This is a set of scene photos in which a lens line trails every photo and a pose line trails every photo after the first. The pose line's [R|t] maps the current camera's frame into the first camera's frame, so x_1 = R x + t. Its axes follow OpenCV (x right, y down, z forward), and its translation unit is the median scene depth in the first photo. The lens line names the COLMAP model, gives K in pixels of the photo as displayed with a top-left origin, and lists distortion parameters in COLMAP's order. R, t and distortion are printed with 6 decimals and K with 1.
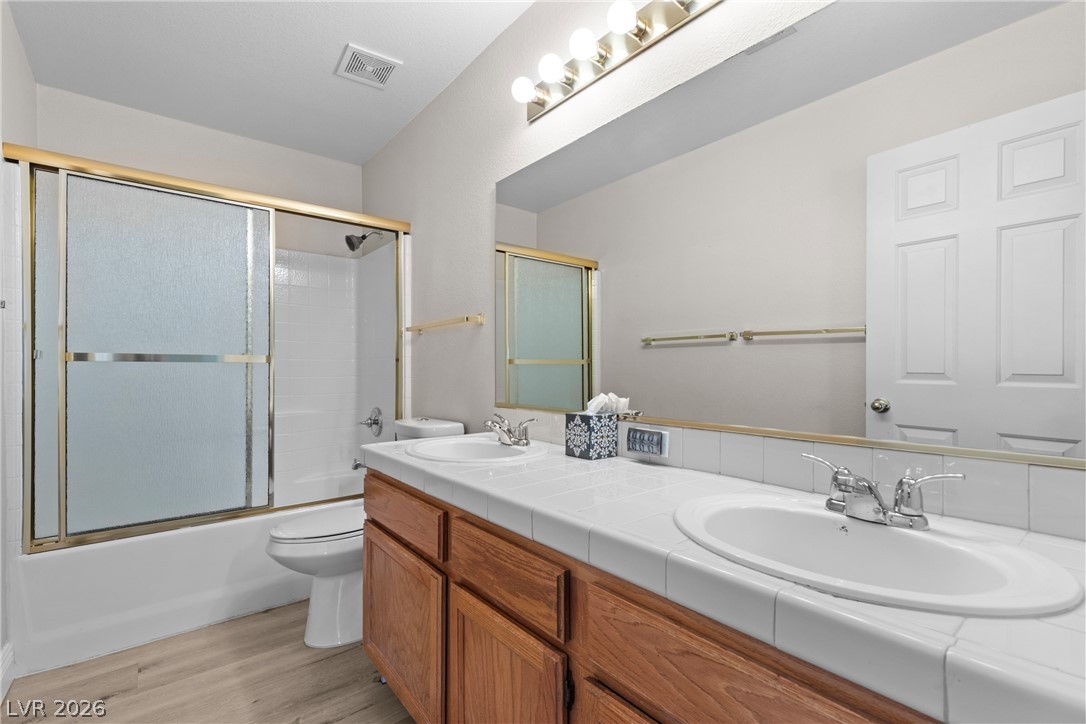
lens RADIAL K [[486.6, 0, 543.3], [0, 486.6, 366.1], [0, 0, 1]] dist [0.013201, -0.000275]
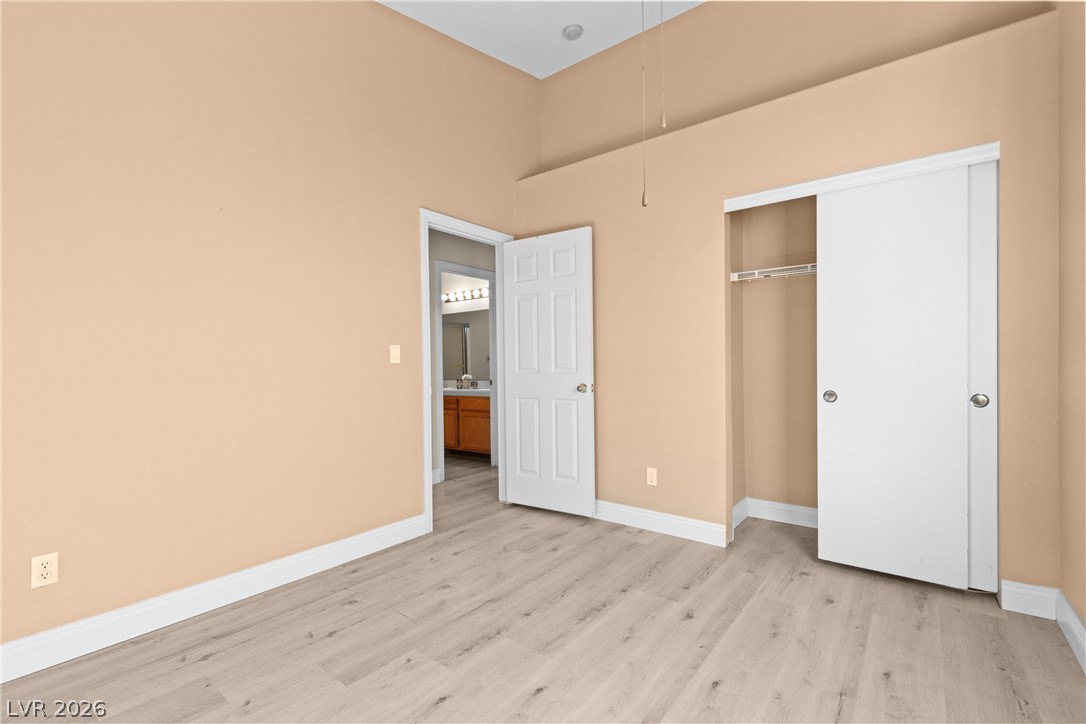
lens RADIAL K [[486.6, 0, 544.2], [0, 486.6, 365.6], [0, 0, 1]] dist [0.013201, -0.000275]
pose [[0.972532, -0.011672, 0.232477, -0.205787], [0.010990, 0.999931, 0.004227, -0.031035], [-0.232510, -0.001556, 0.972593, -3.447035]]
